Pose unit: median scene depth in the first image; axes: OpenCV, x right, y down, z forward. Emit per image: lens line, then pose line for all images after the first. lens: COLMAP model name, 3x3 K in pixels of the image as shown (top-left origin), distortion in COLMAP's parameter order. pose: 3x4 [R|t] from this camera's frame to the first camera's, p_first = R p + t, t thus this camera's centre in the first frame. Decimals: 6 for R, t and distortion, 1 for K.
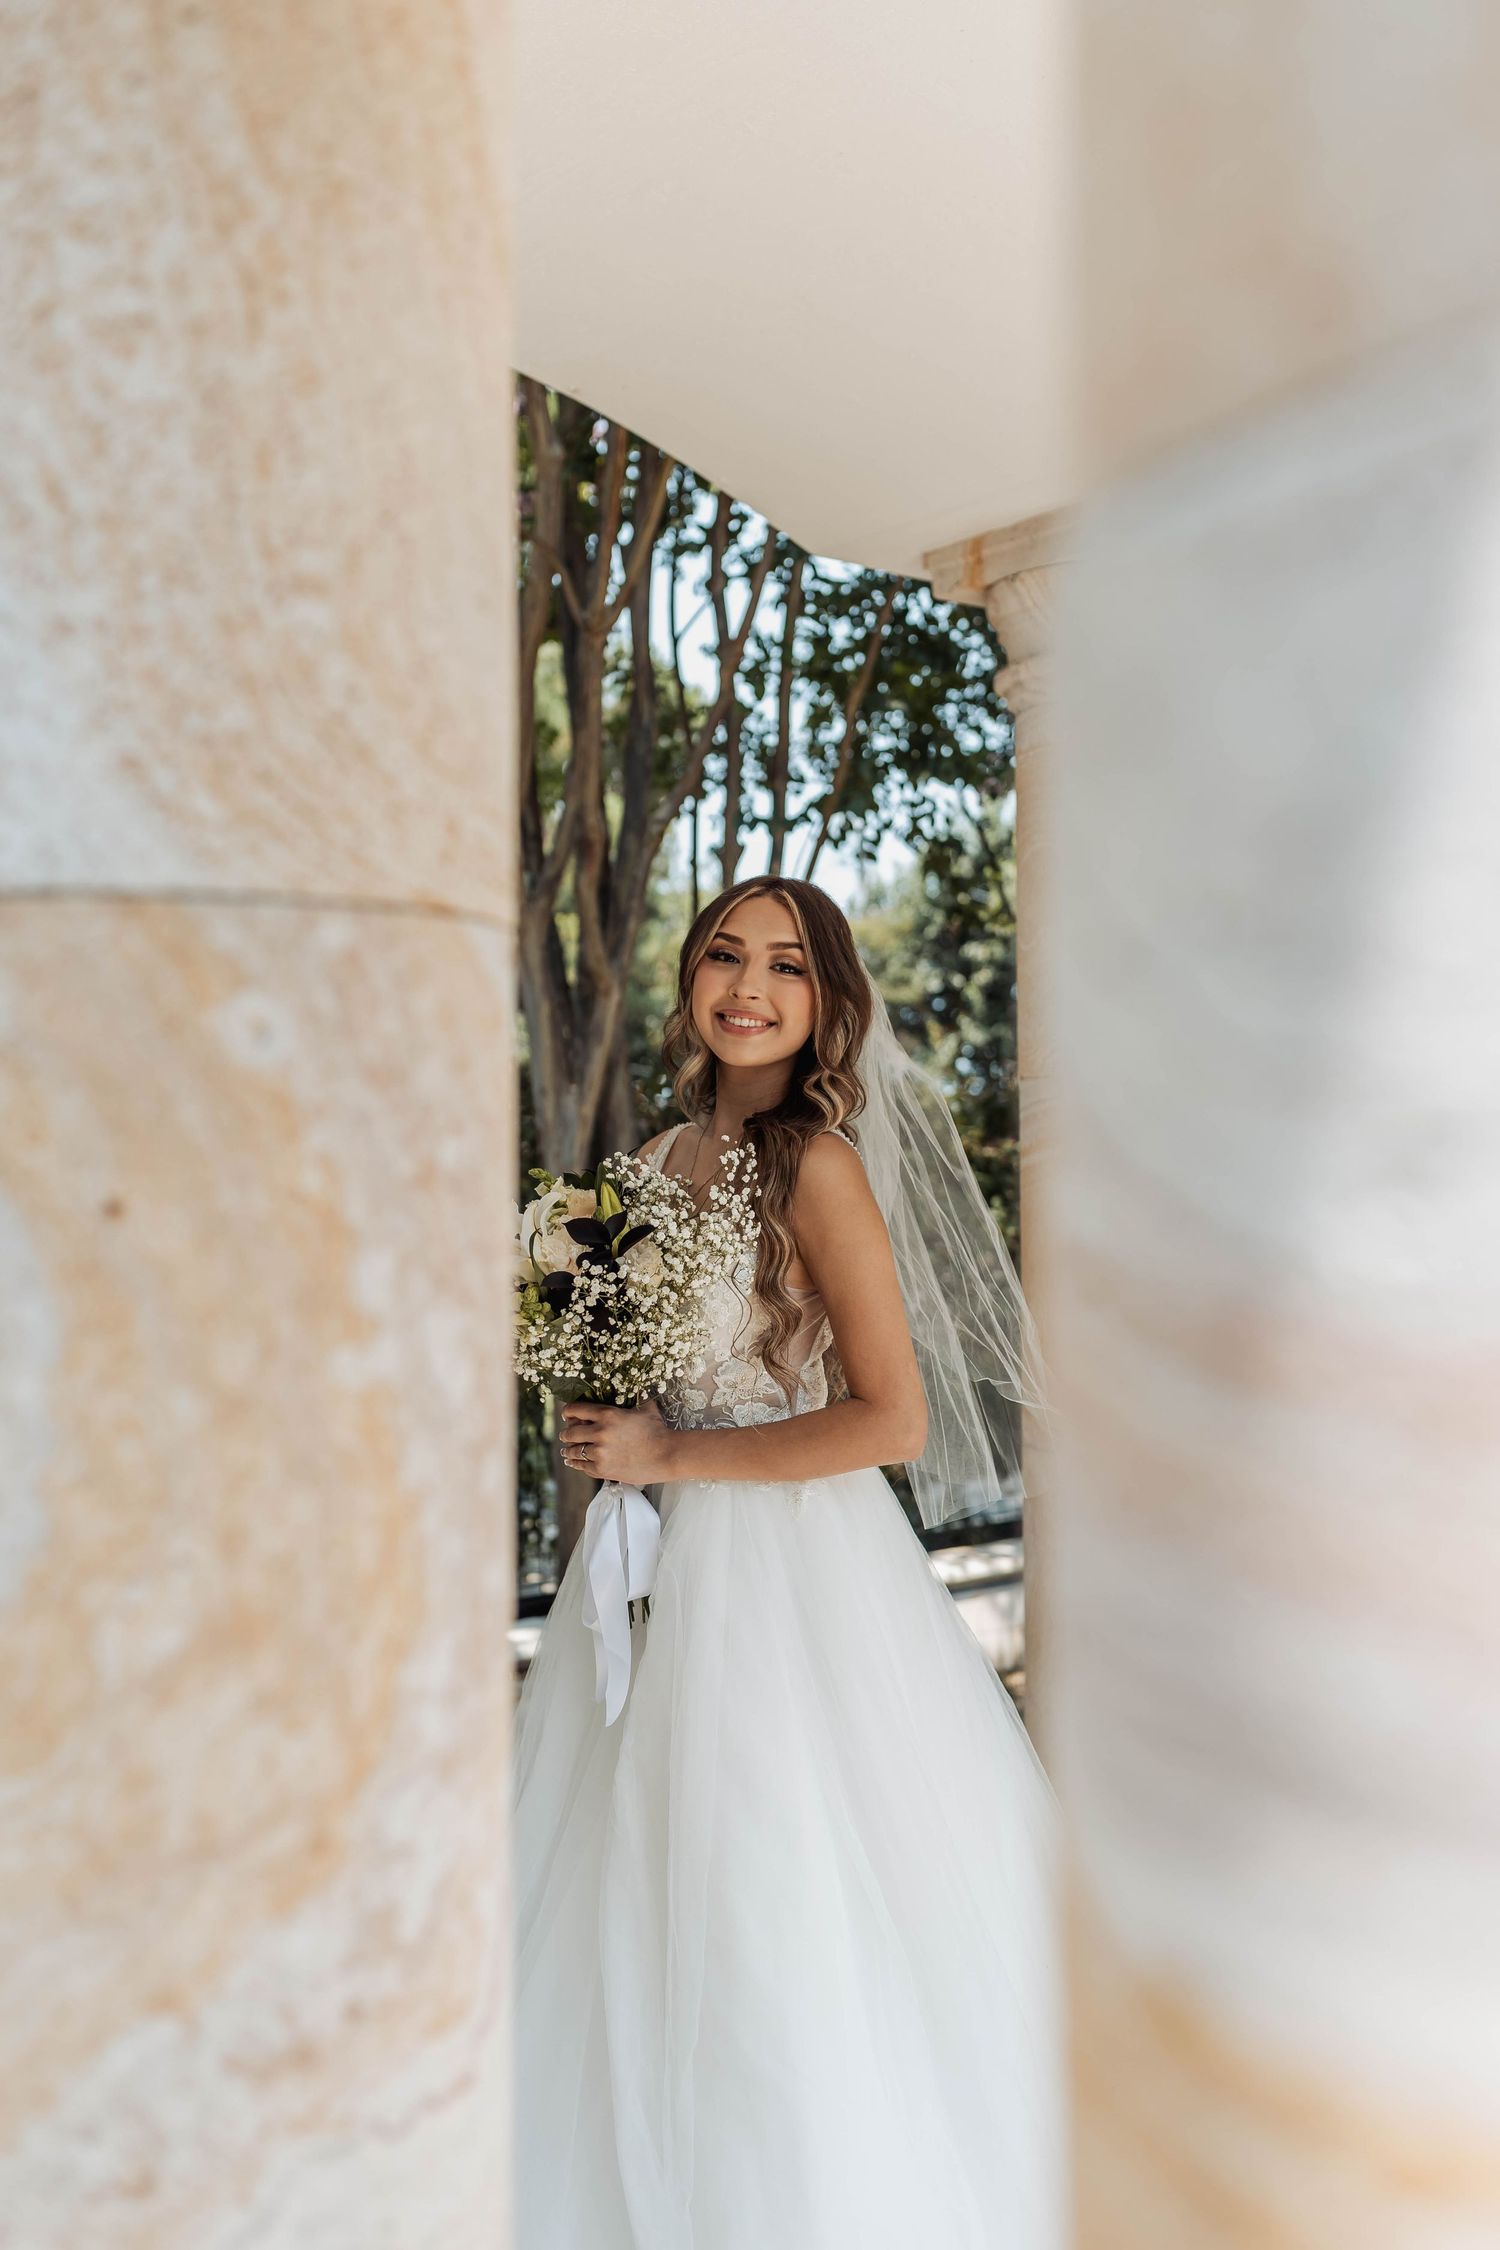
lens RADIAL K [[2216.9, 0, 750.5], [0, 2216.9, 1124.5], [0, 0, 1]] dist [0.012142, 0.000000]
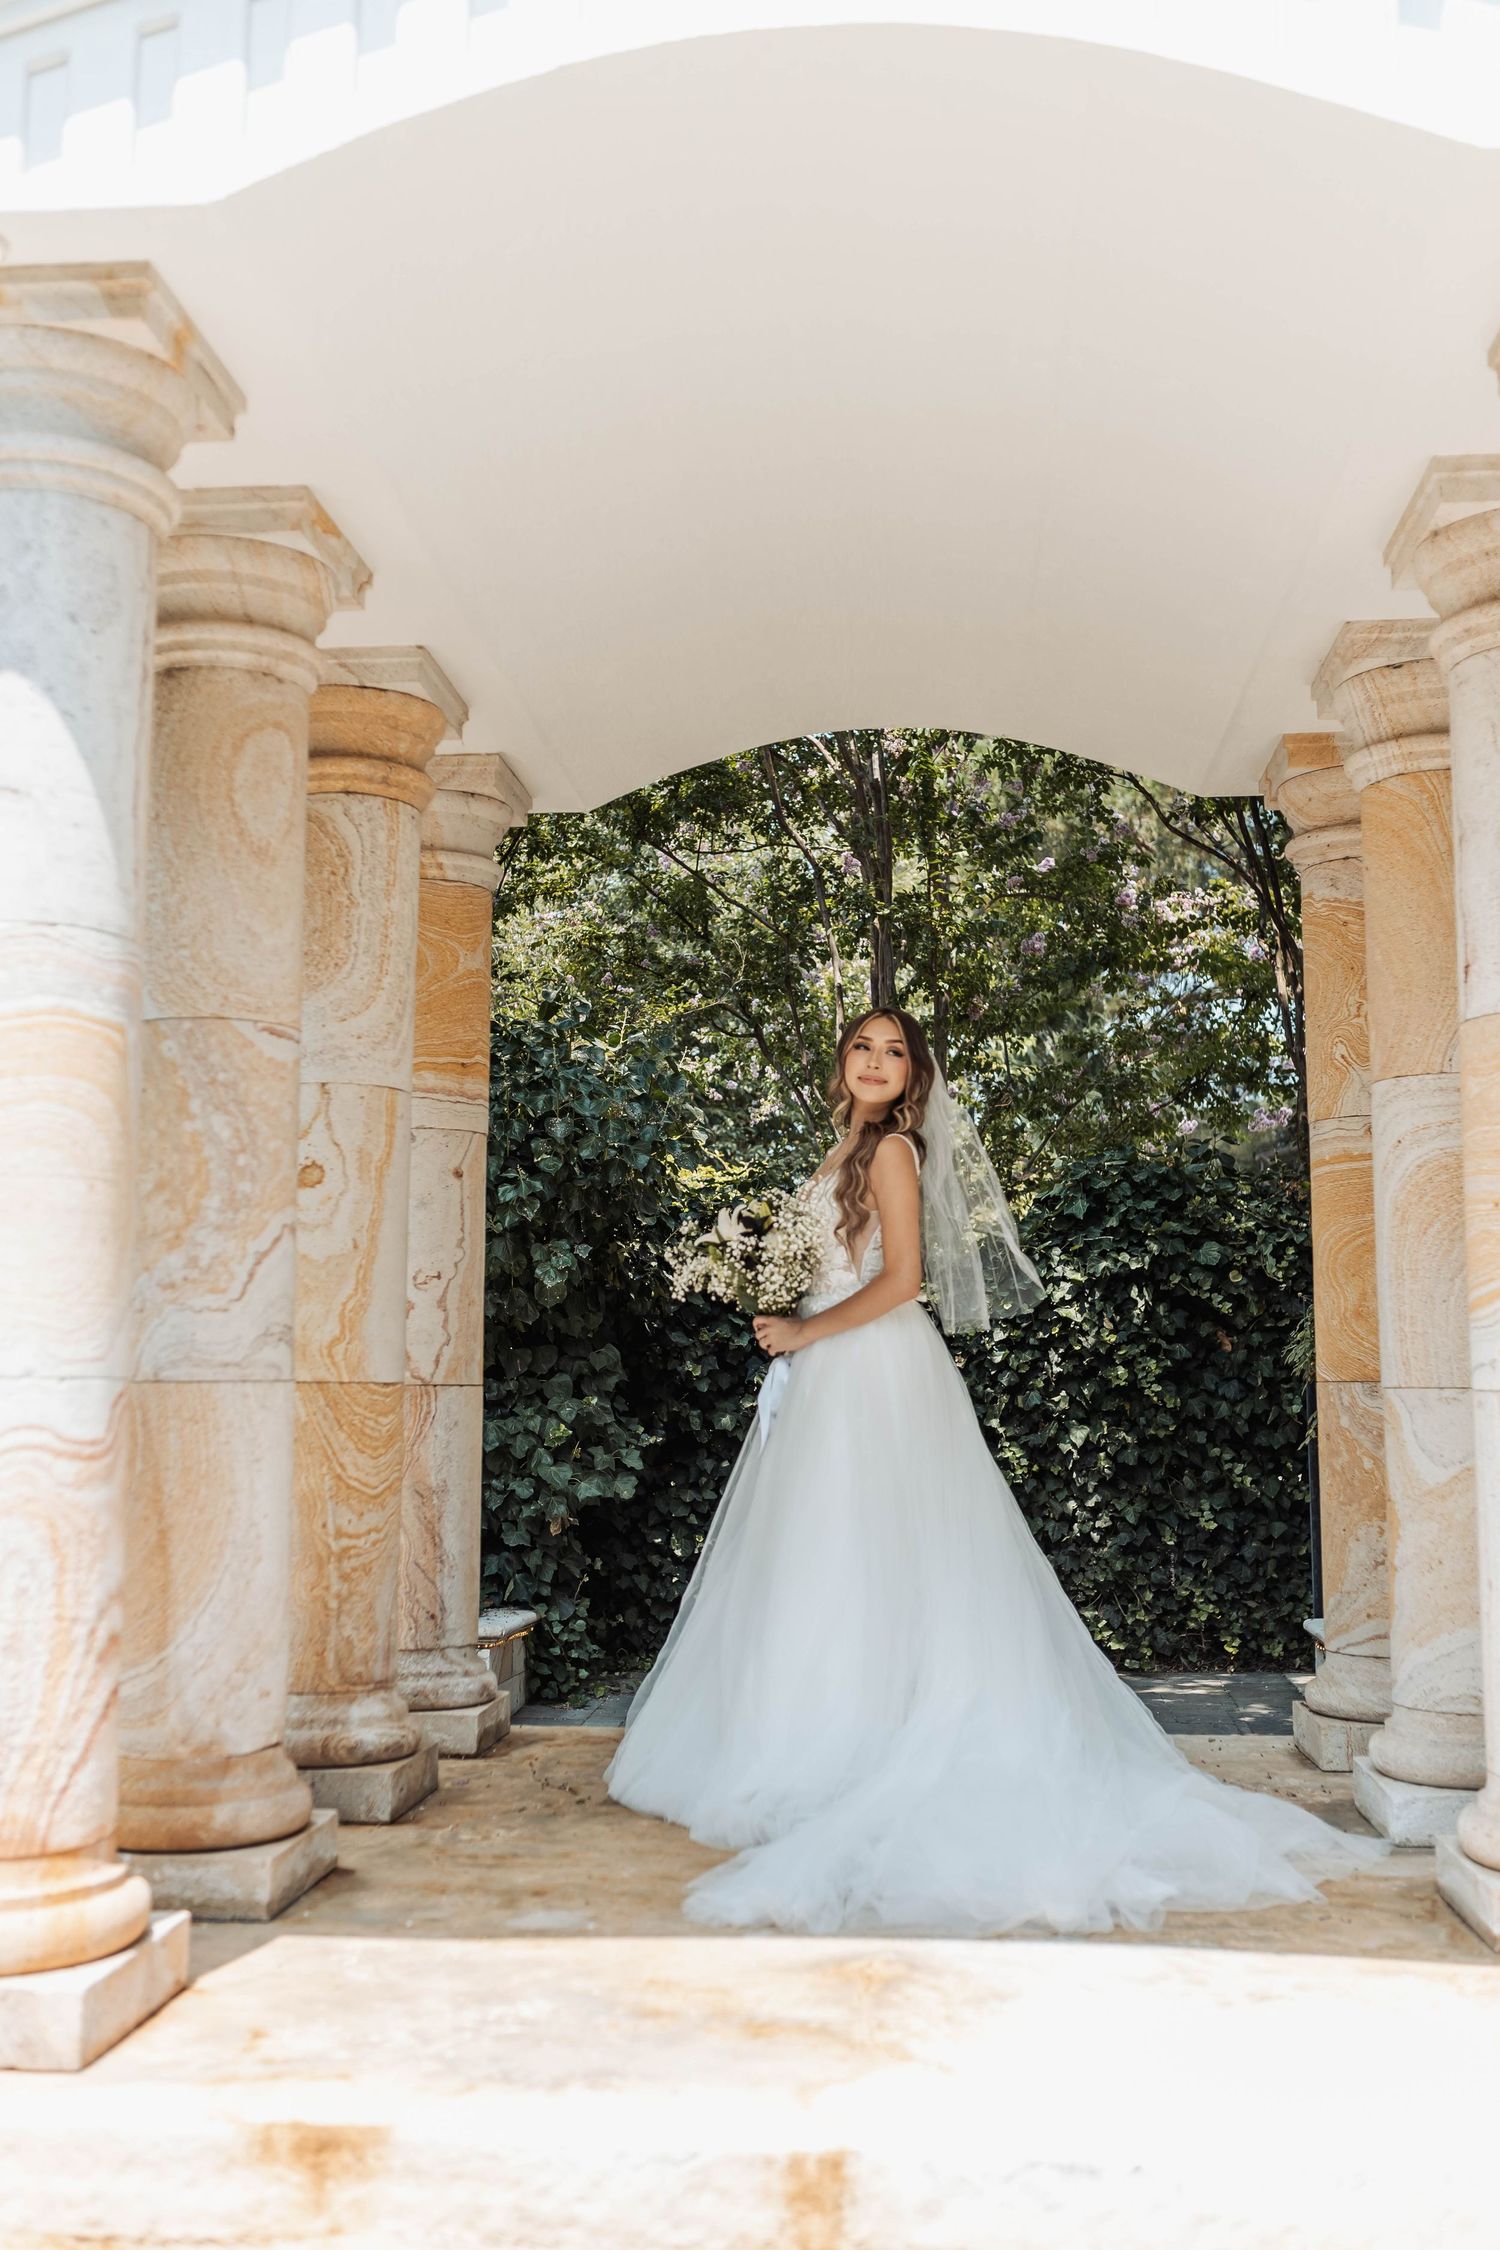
lens RADIAL K [[2216.9, 0, 749.7], [0, 2216.9, 1123.6], [0, 0, 1]] dist [0.012142, 0.000000]
pose [[0.710403, -0.068757, -0.700428, 3.545537], [-0.005598, 0.994633, -0.103315, 0.535810], [0.703772, 0.077316, 0.706206, -1.237685]]
